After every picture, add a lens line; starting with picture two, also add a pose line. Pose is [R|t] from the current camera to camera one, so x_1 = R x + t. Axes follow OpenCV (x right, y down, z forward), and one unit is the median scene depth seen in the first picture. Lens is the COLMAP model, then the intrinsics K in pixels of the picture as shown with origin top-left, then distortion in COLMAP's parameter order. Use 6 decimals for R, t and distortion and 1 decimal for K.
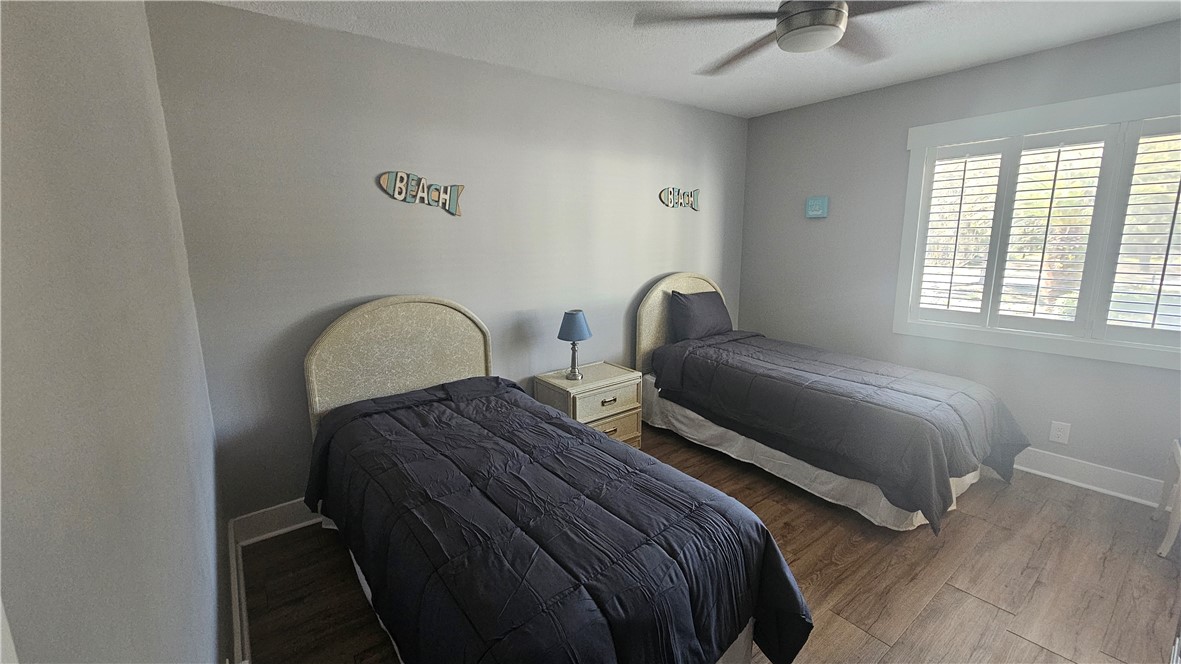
lens RADIAL K [[489.1, 0, 594.3], [0, 489.1, 329.6], [0, 0, 1]] dist [-0.001749, -0.000425]
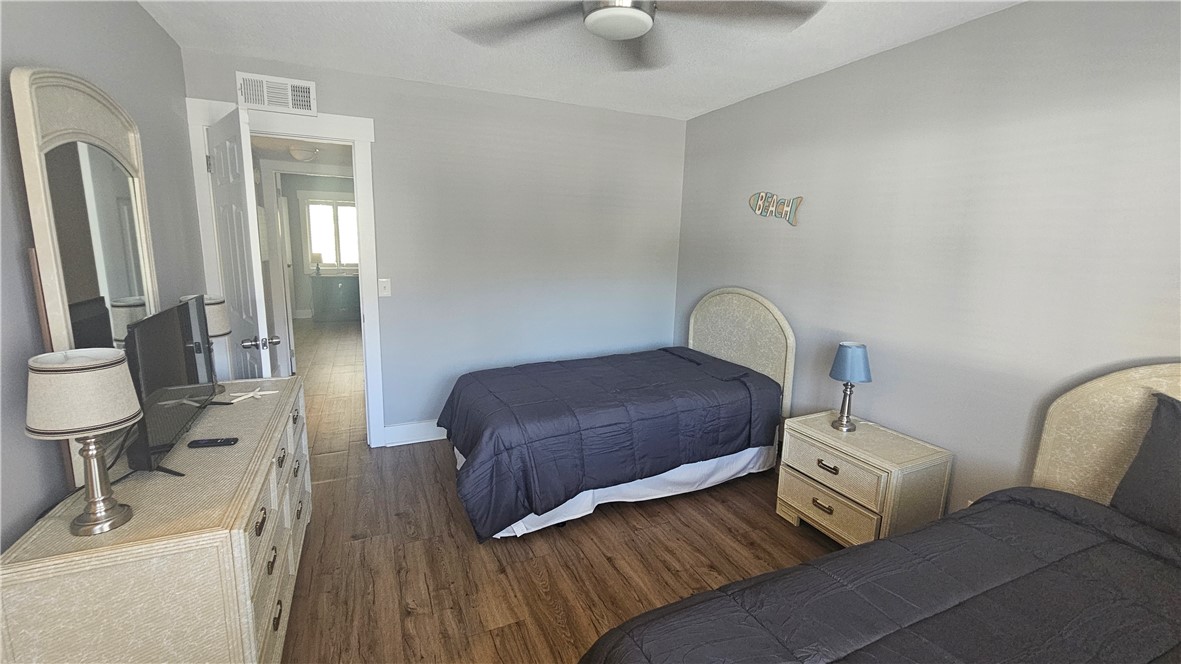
lens RADIAL K [[489.1, 0, 586.1], [0, 489.1, 328.7], [0, 0, 1]] dist [-0.001749, -0.000425]
pose [[-0.213477, 0.196102, -0.957064, 0.650727], [-0.200309, 0.950048, 0.239344, -0.134646], [0.956192, 0.242803, -0.163532, 0.580946]]
